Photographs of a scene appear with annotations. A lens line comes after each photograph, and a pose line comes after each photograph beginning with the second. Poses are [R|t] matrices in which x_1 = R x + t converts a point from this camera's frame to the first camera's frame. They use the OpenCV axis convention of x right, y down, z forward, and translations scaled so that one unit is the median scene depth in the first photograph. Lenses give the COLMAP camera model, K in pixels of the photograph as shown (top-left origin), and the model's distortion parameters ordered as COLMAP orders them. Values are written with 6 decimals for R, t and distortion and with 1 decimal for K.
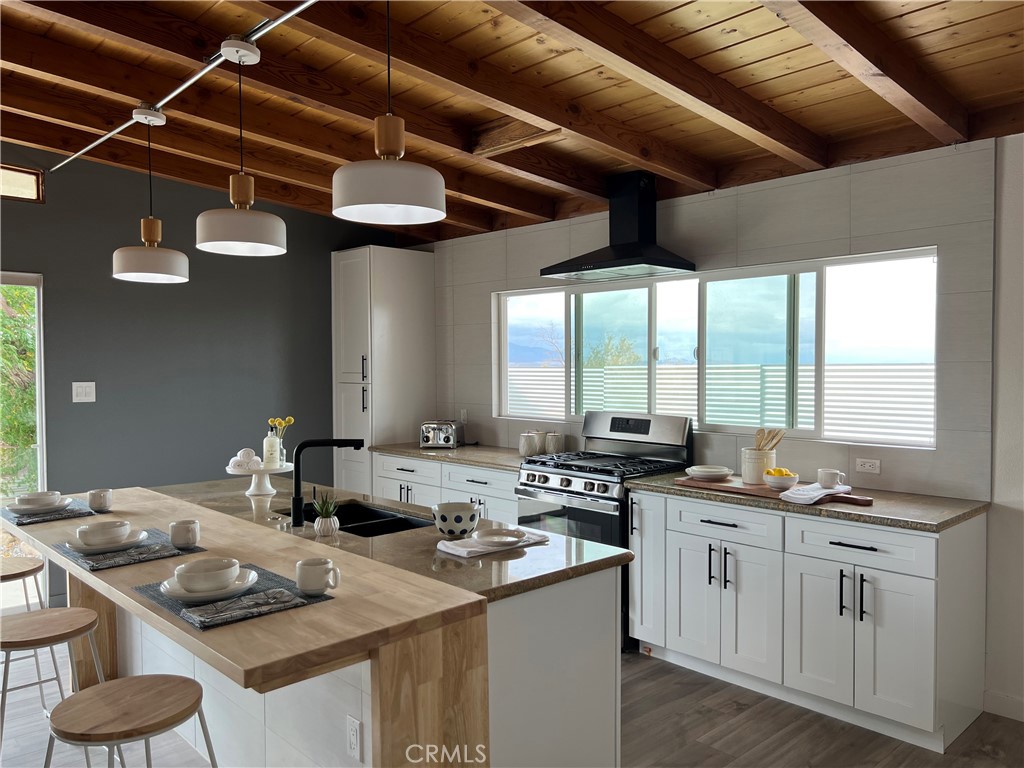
lens RADIAL K [[768.5, 0, 516.4], [0, 768.5, 390.9], [0, 0, 1]] dist [0.097718, -0.166950]
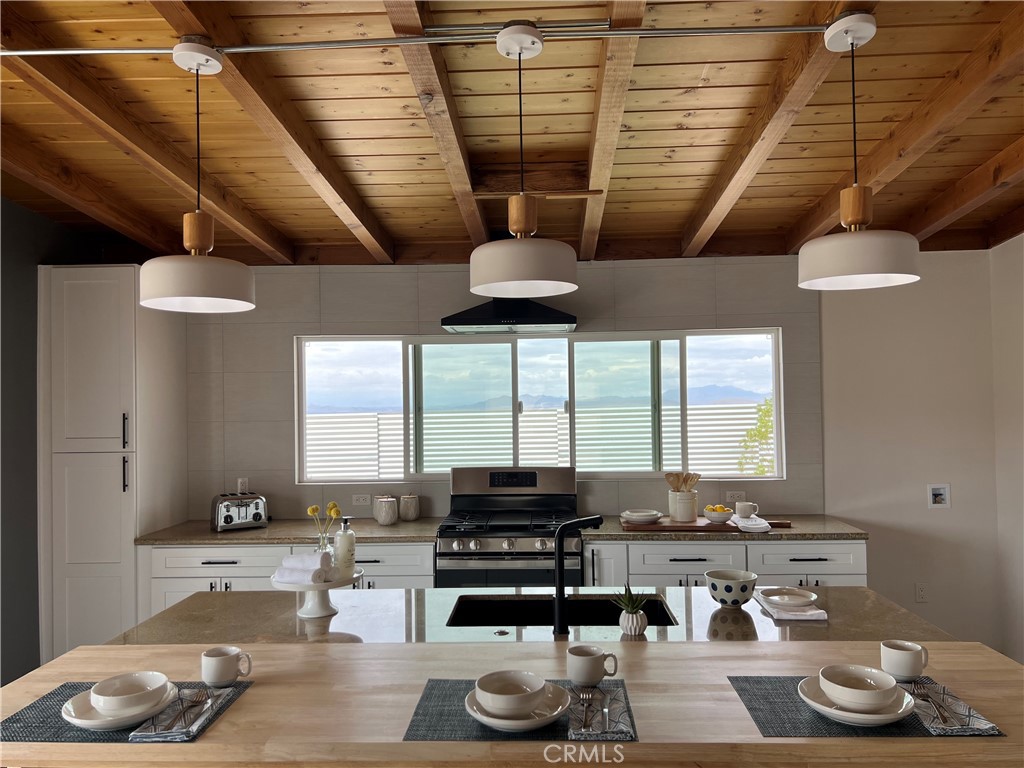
lens RADIAL K [[768.5, 0, 516.4], [0, 768.5, 390.9], [0, 0, 1]] dist [0.097718, -0.166950]
pose [[0.725468, 0.002202, 0.688253, -0.542142], [0.036790, 0.998441, -0.041974, -0.028092], [-0.687272, 0.055772, 0.724256, 0.268184]]
